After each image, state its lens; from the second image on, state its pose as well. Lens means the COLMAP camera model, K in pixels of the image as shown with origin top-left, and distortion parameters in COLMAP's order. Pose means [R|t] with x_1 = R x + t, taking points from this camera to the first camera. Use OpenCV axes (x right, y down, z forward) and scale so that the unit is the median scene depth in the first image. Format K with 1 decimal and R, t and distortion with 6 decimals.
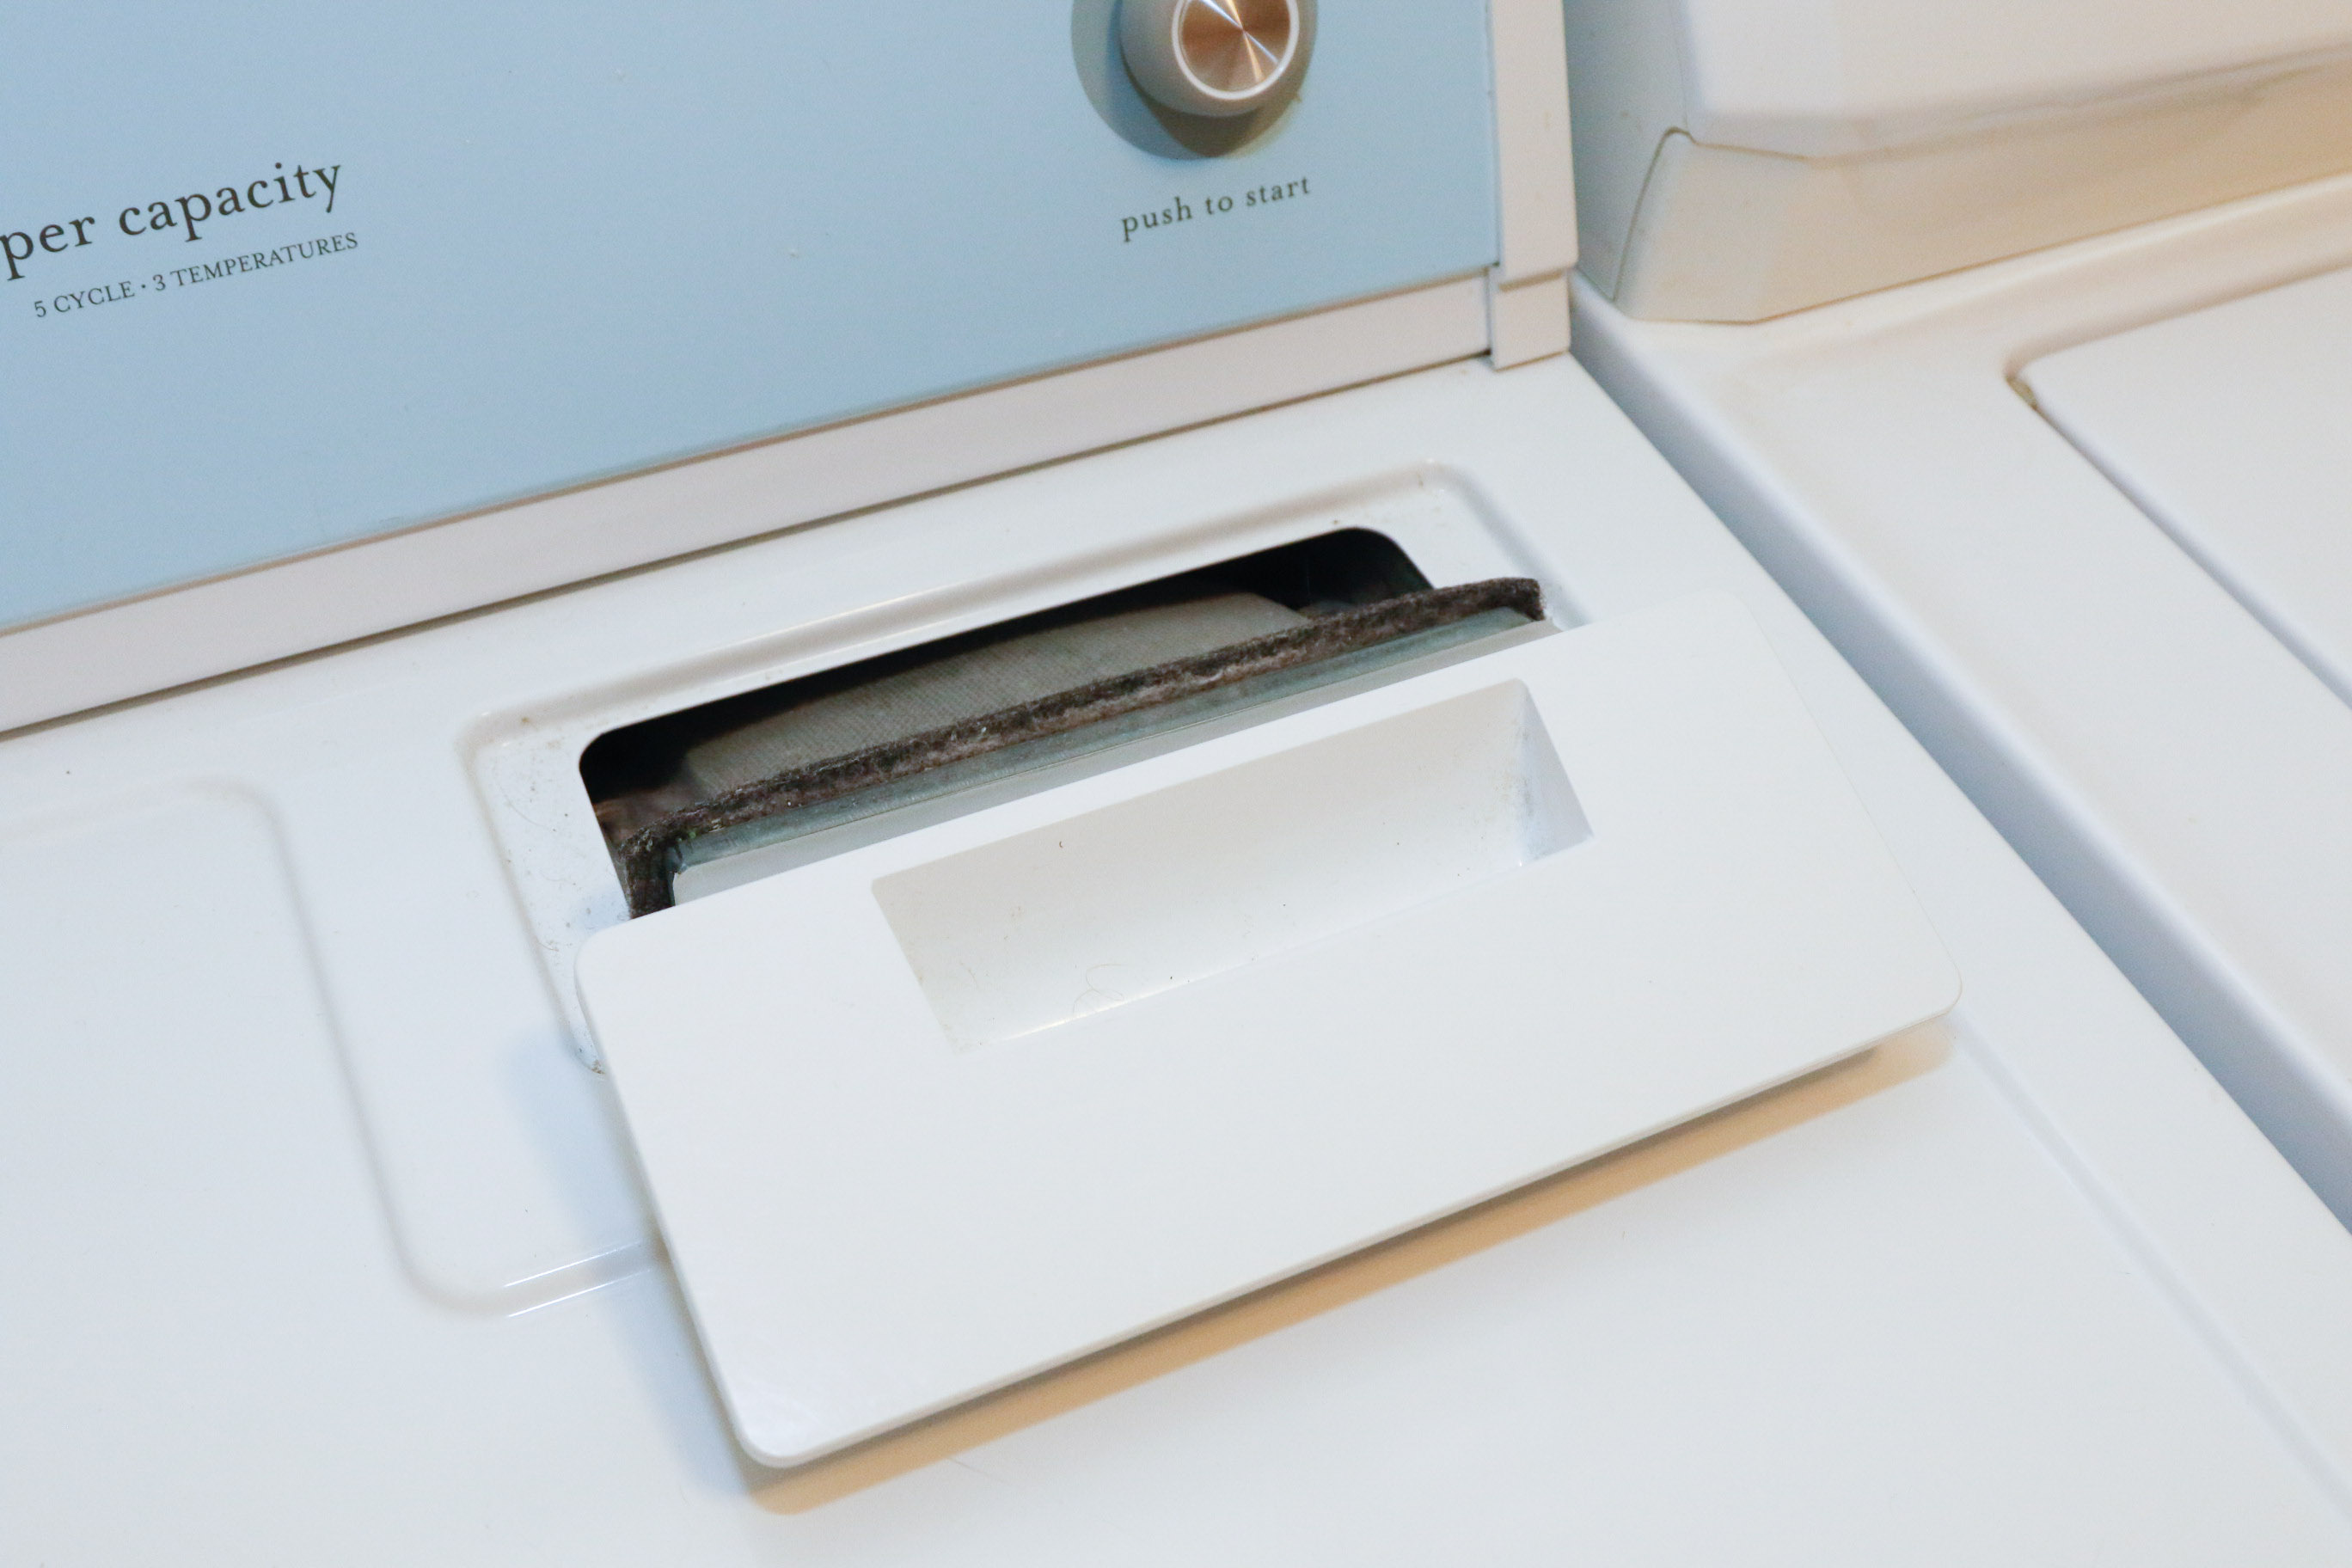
lens RADIAL K [[2545.6, 0, 1182.9], [0, 2545.6, 804.9], [0, 0, 1]] dist [-0.106577, 0.000000]
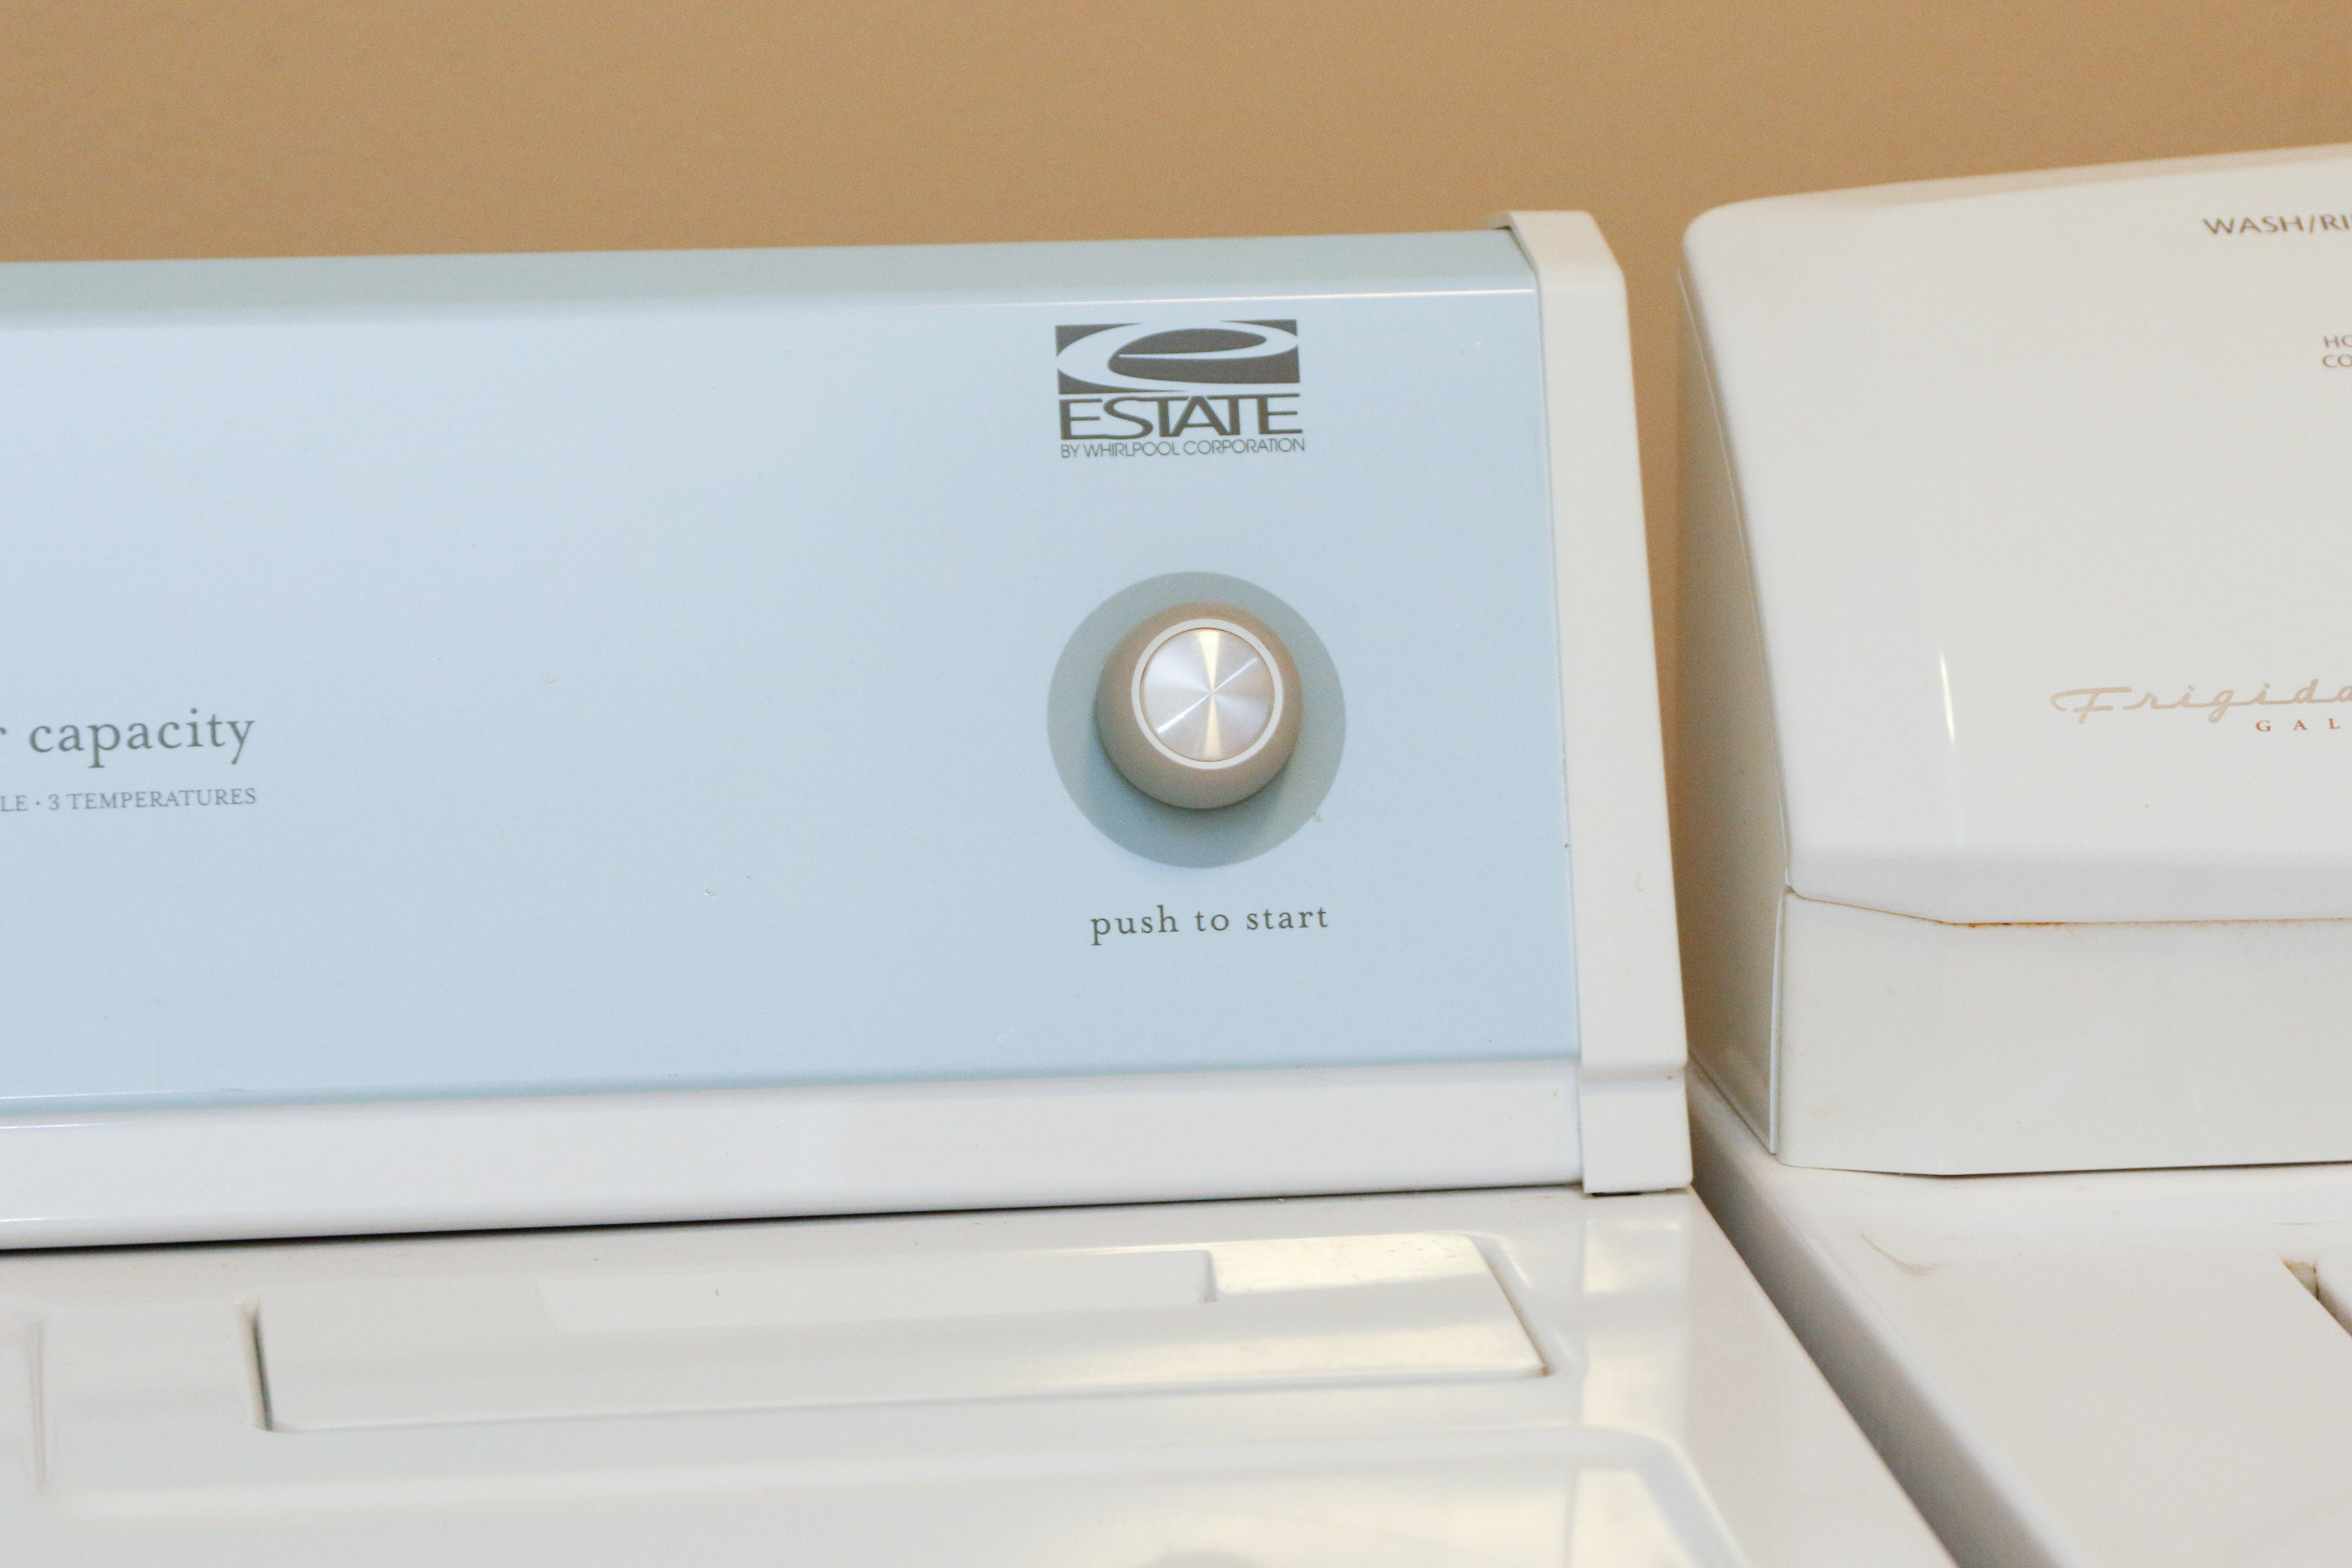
lens RADIAL K [[10362.4, 0, 1167.6], [0, 10362.4, 796.6], [0, 0, 1]] dist [0.606402, 0.000000]
pose [[0.948017, 0.003360, -0.318201, 1.331932], [-0.185806, 0.817629, -0.544939, 1.967018], [0.258339, 0.575736, 0.775751, -2.115218]]
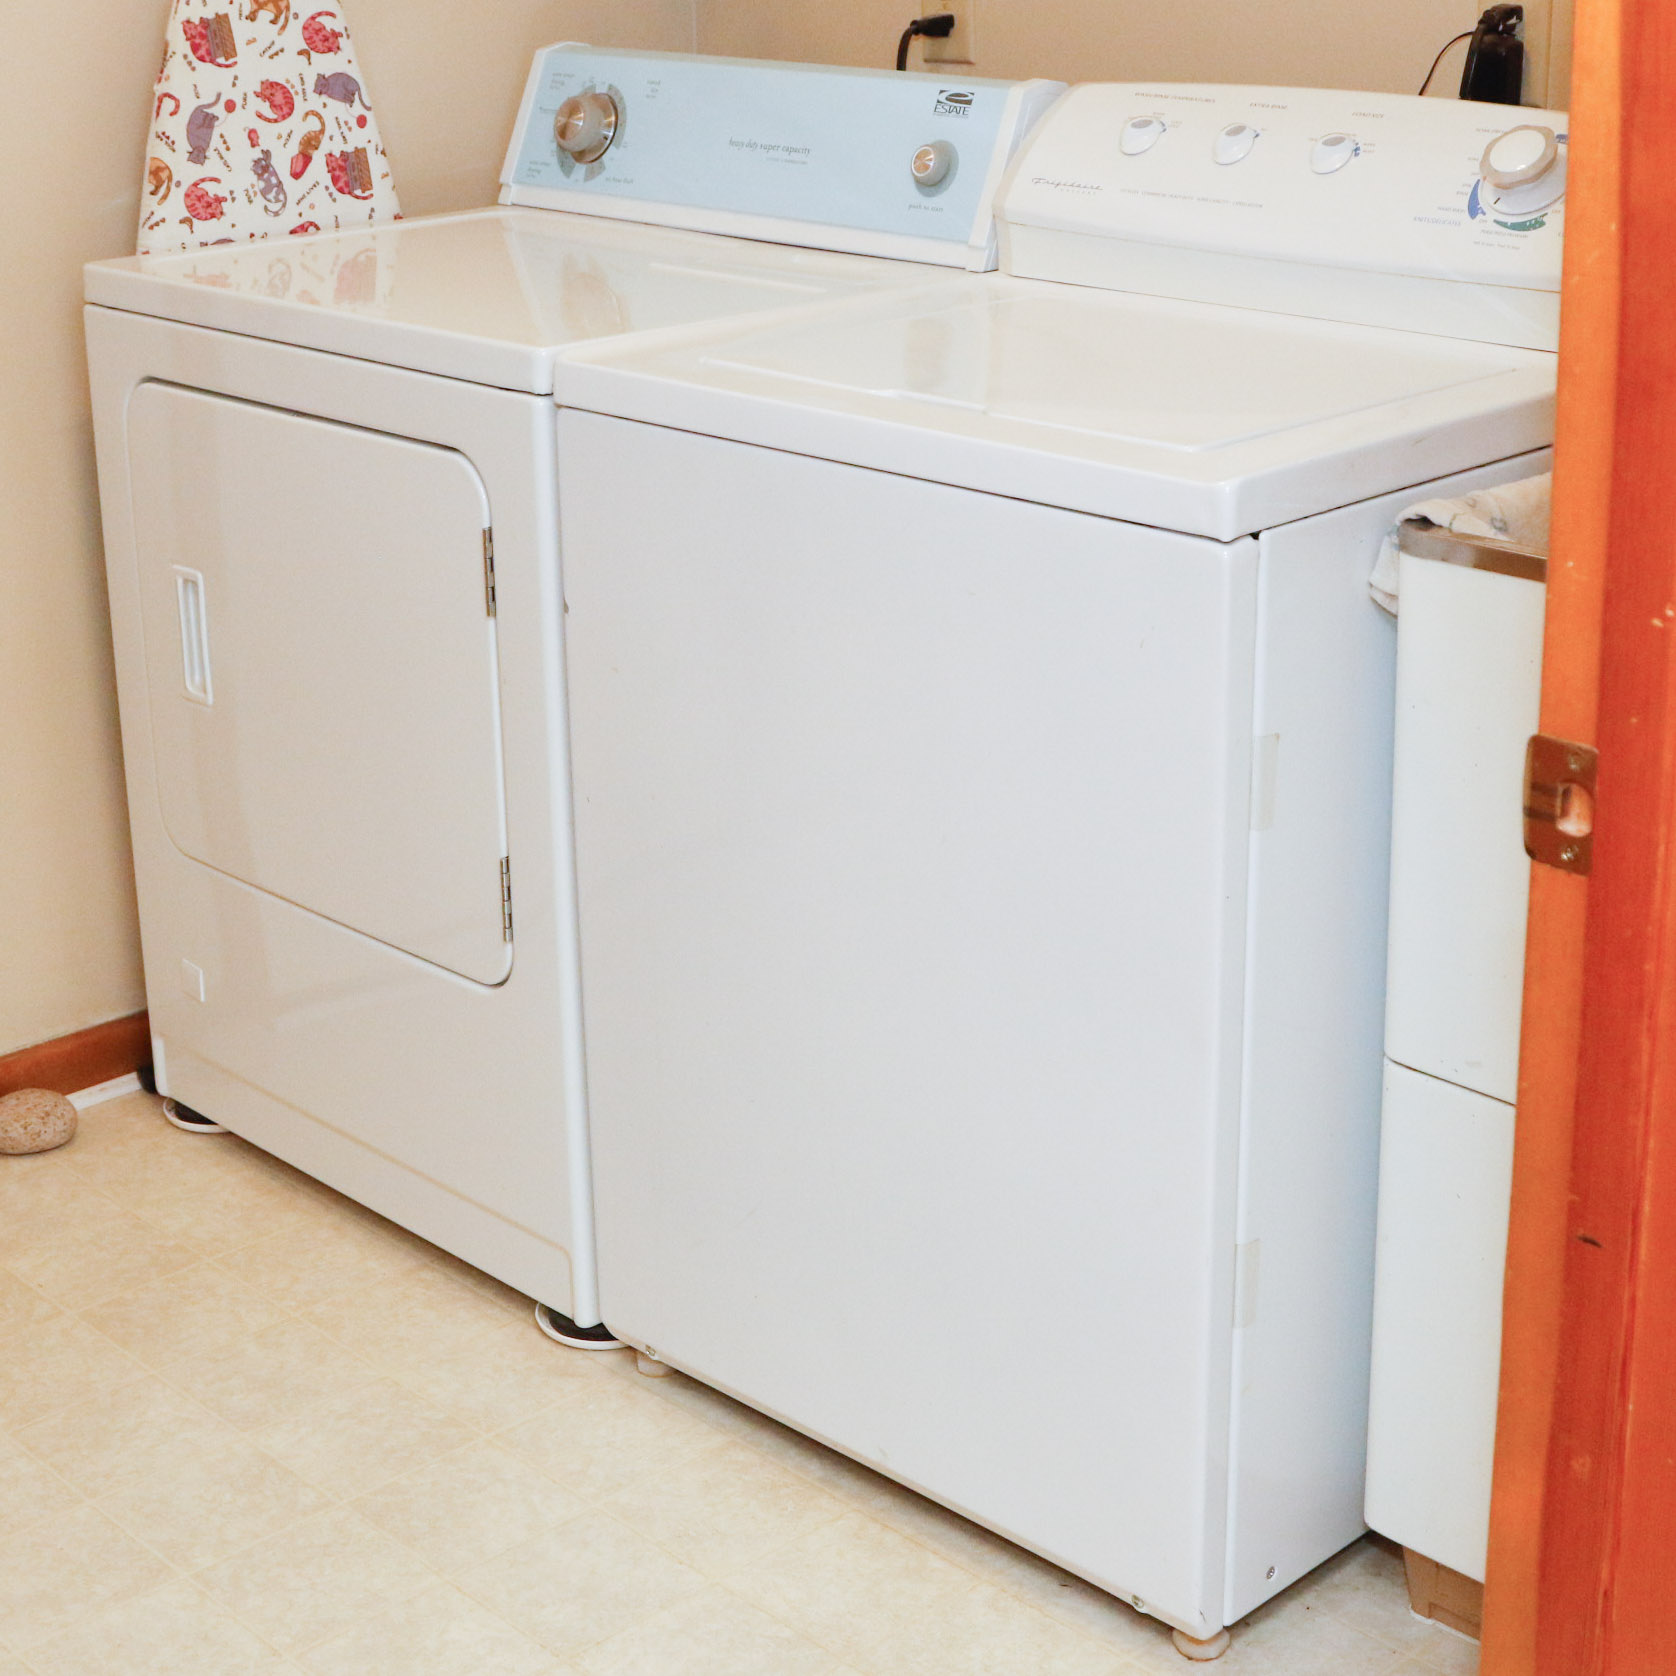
lens RADIAL K [[2983.3, 0, 835.3], [0, 2983.3, 773.2], [0, 0, 1]] dist [-0.132622, 0.000000]
pose [[0.315193, 0.241275, -0.917845, 5.816438], [-0.669283, 0.742195, -0.034733, 0.918632], [0.672840, 0.625246, 0.395416, -0.638621]]
